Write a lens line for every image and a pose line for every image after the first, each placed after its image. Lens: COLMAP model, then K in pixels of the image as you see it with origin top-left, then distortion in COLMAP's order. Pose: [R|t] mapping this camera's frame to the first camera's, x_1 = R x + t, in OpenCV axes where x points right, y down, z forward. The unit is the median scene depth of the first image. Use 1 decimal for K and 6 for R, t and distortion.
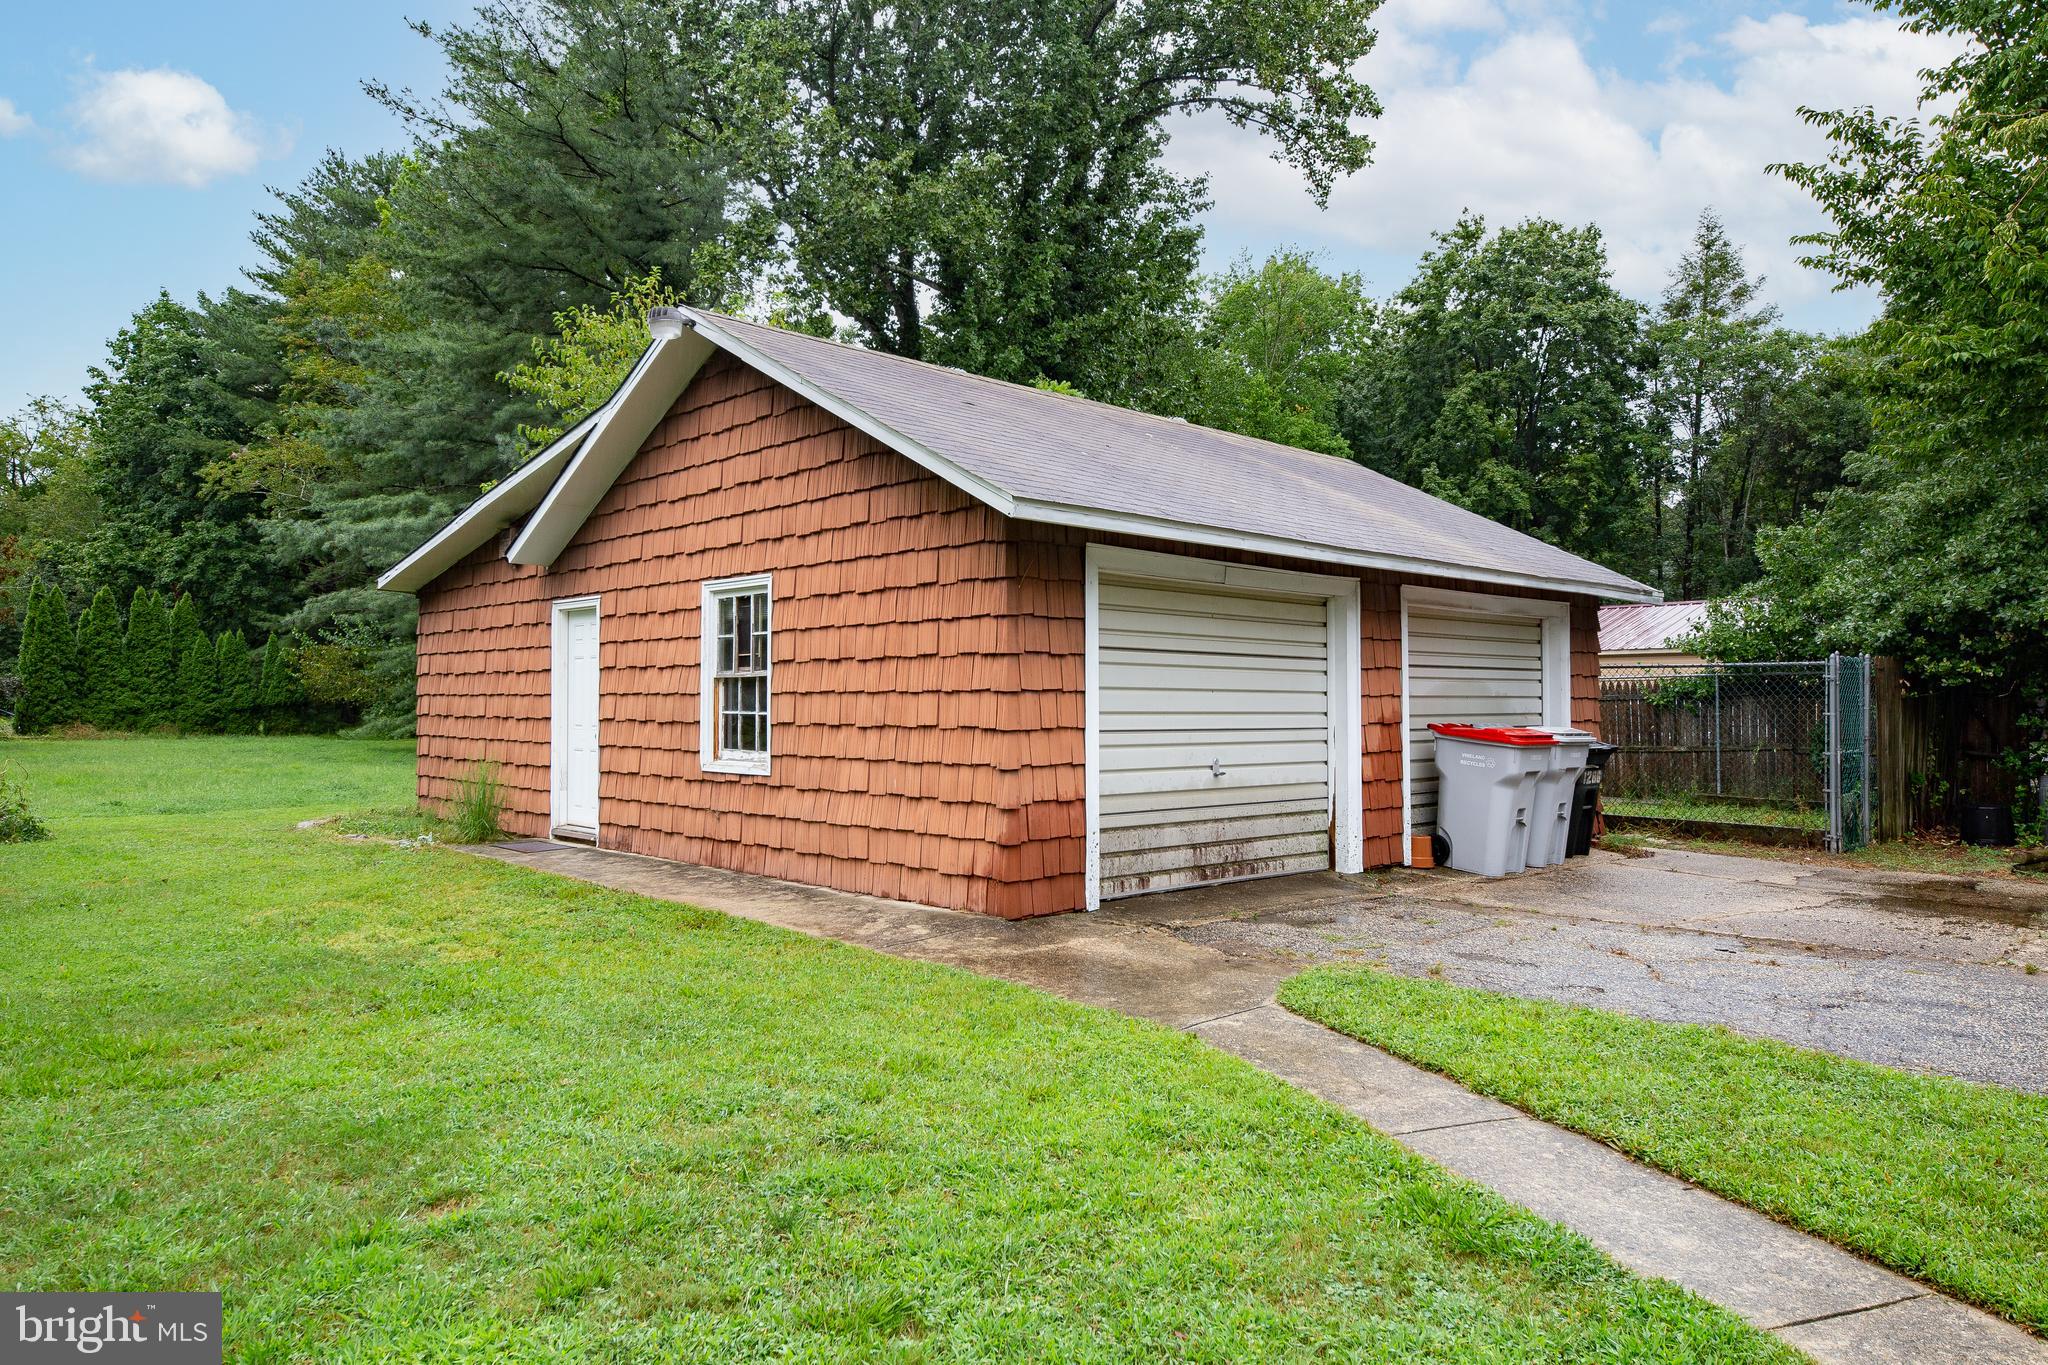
lens RADIAL K [[1312.6, 0, 1028.3], [0, 1312.6, 691.3], [0, 0, 1]] dist [0.002270, 0.023233]
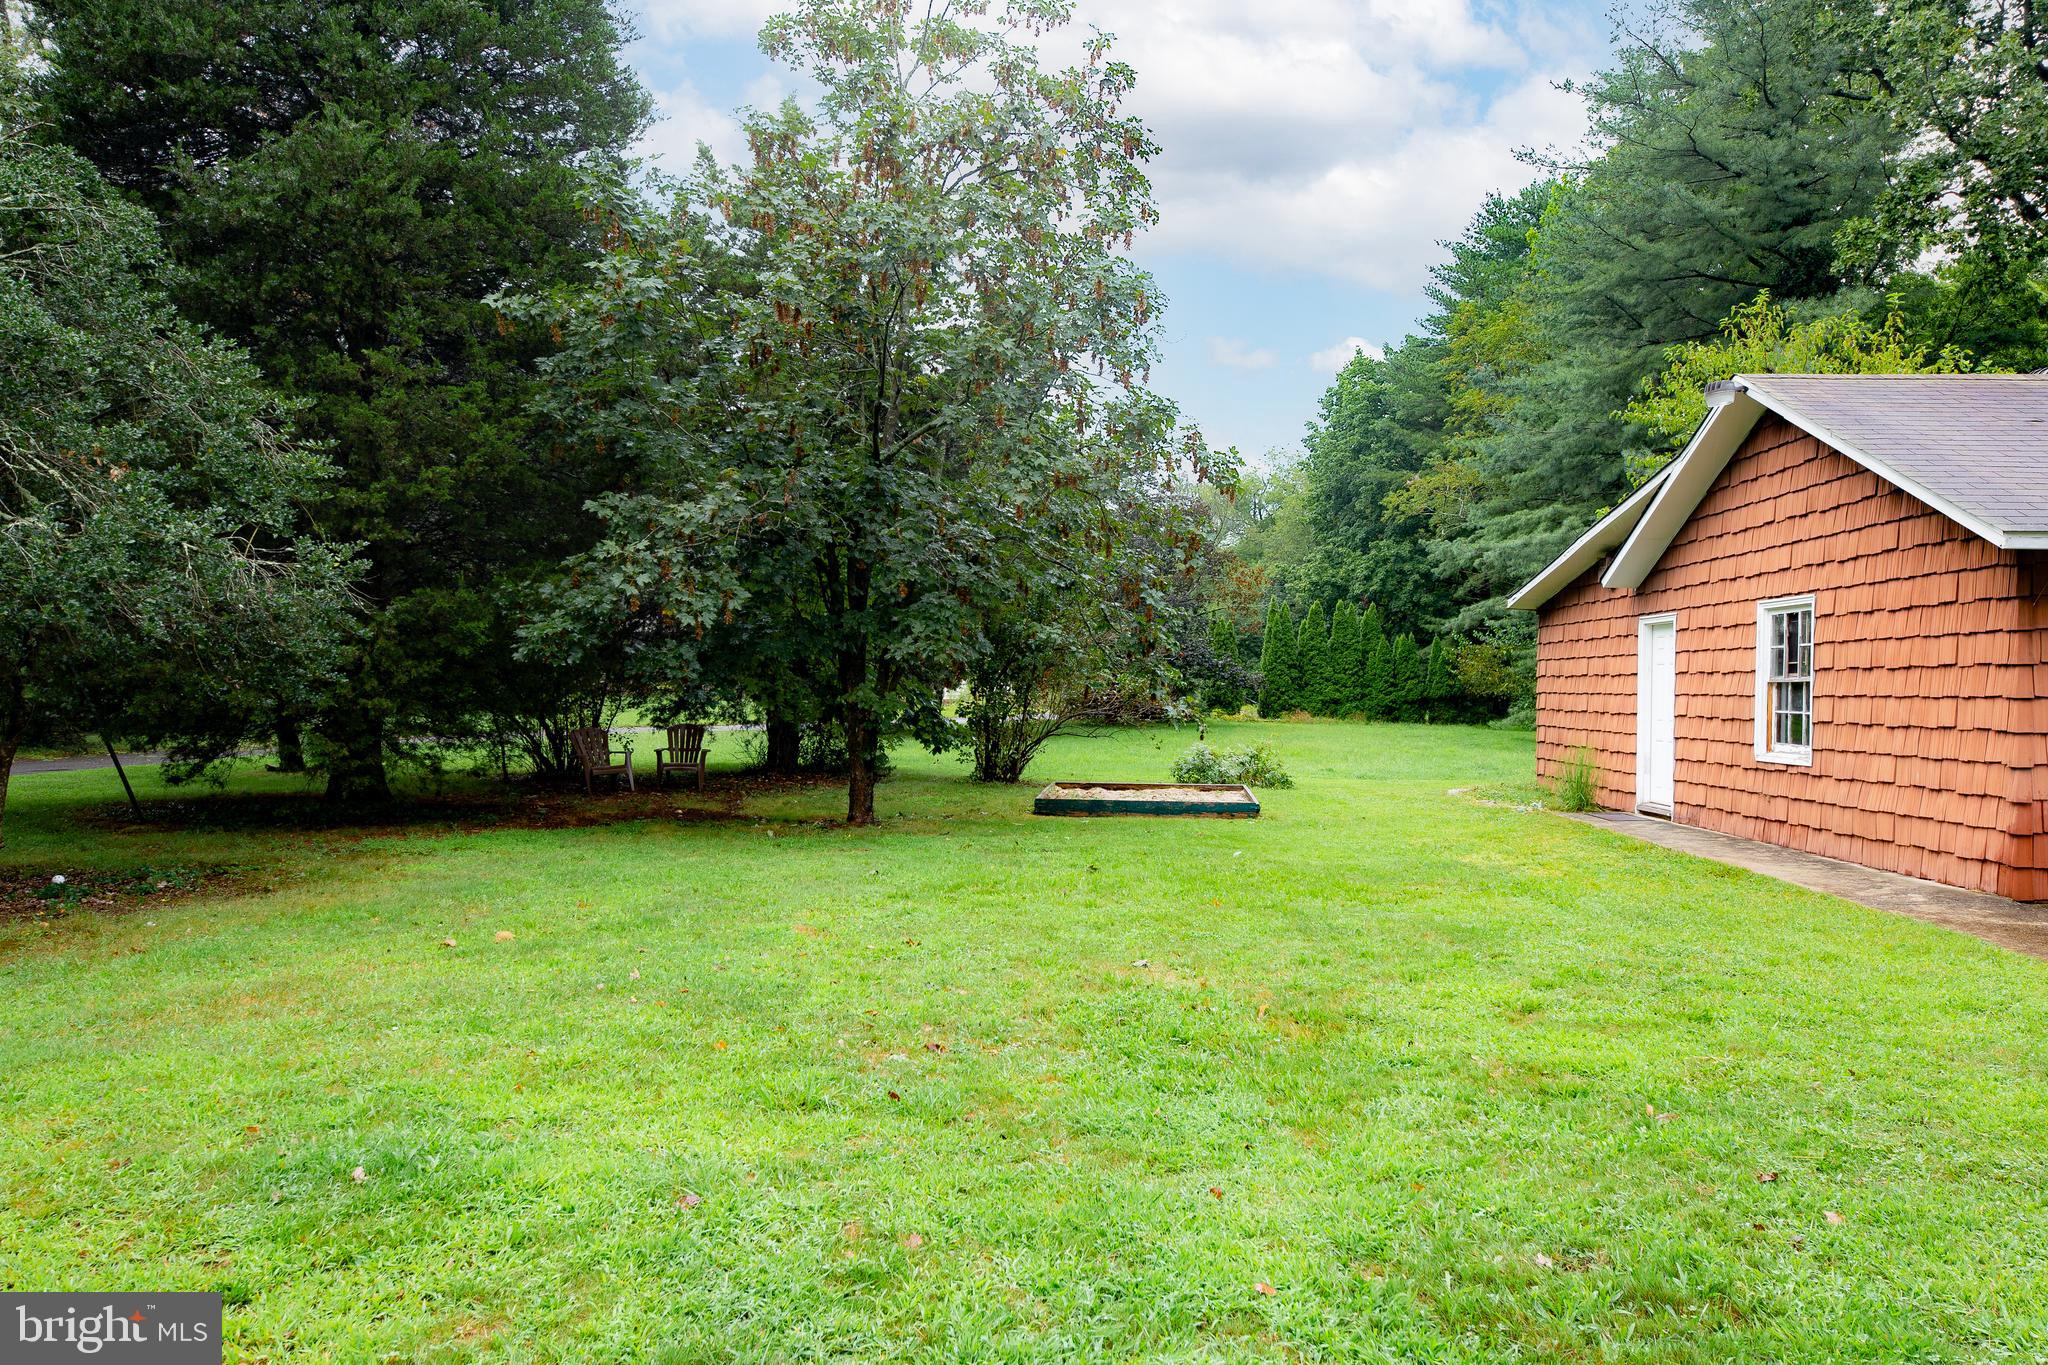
lens RADIAL K [[1312.6, 0, 1028.3], [0, 1312.6, 691.3], [0, 0, 1]] dist [0.002270, 0.023233]
pose [[0.680030, 0.007962, -0.733141, 0.093468], [-0.004669, 0.999968, 0.006529, -0.003533], [0.733169, -0.001016, 0.680045, -0.154140]]
